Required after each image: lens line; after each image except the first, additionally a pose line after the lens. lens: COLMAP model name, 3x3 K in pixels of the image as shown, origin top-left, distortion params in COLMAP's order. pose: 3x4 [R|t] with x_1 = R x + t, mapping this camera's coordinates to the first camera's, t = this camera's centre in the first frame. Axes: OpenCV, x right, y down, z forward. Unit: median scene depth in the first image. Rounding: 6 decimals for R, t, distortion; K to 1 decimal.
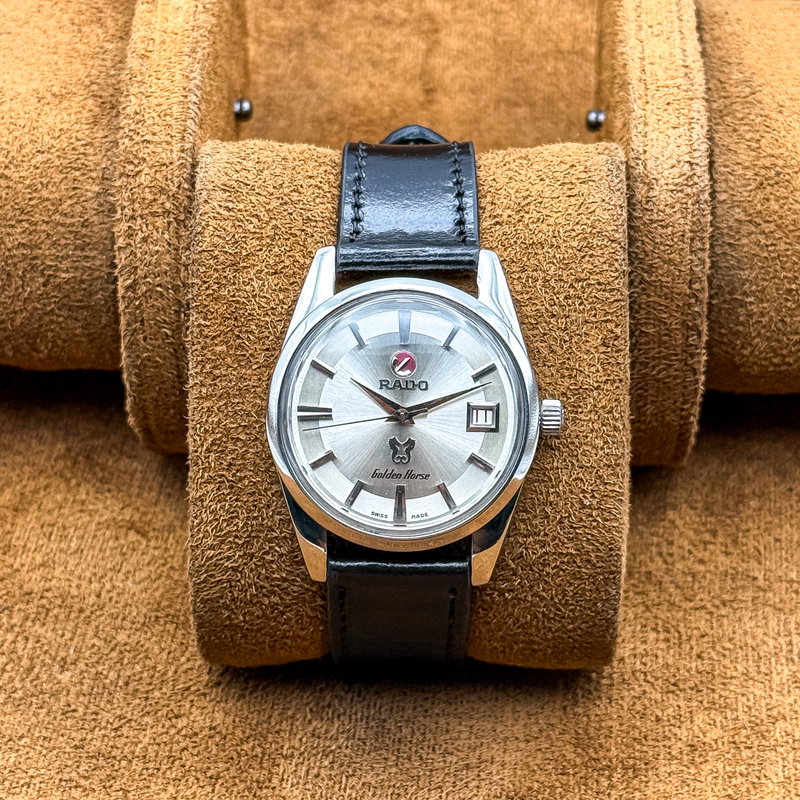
lens RADIAL K [[2460.0, 0, 400.0], [0, 2460.0, 400.0], [0, 0, 1]] dist [-0.053923, -0.107878]
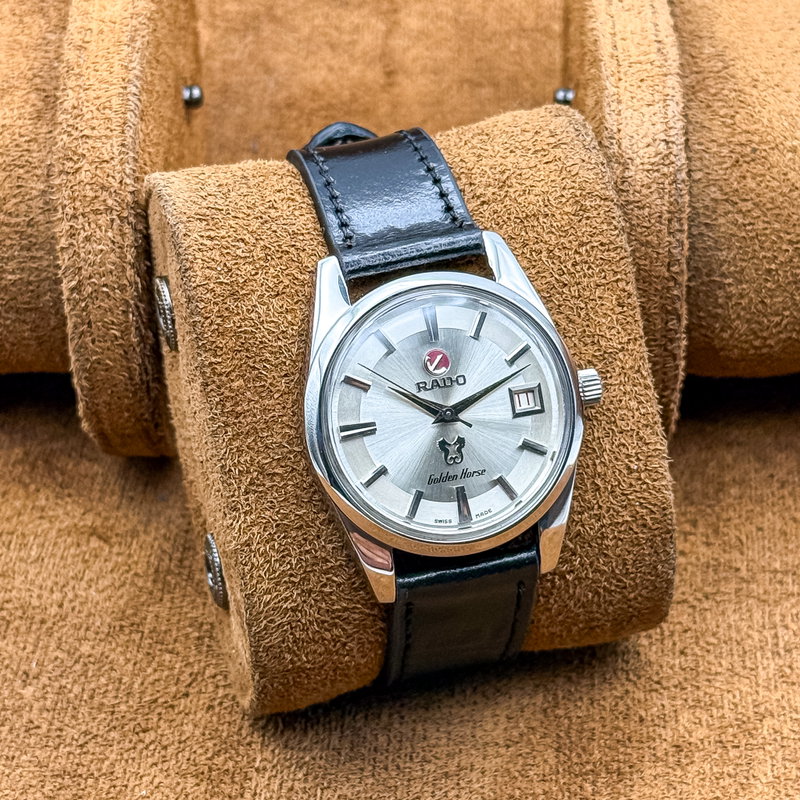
lens RADIAL K [[2460.0, 0, 400.0], [0, 2460.0, 400.0], [0, 0, 1]] dist [-0.053923, -0.107878]
pose [[0.959462, -0.192416, 0.205934, -0.209147], [0.192694, 0.981077, 0.018901, -0.020647], [-0.205674, 0.021547, 0.978383, 0.061574]]
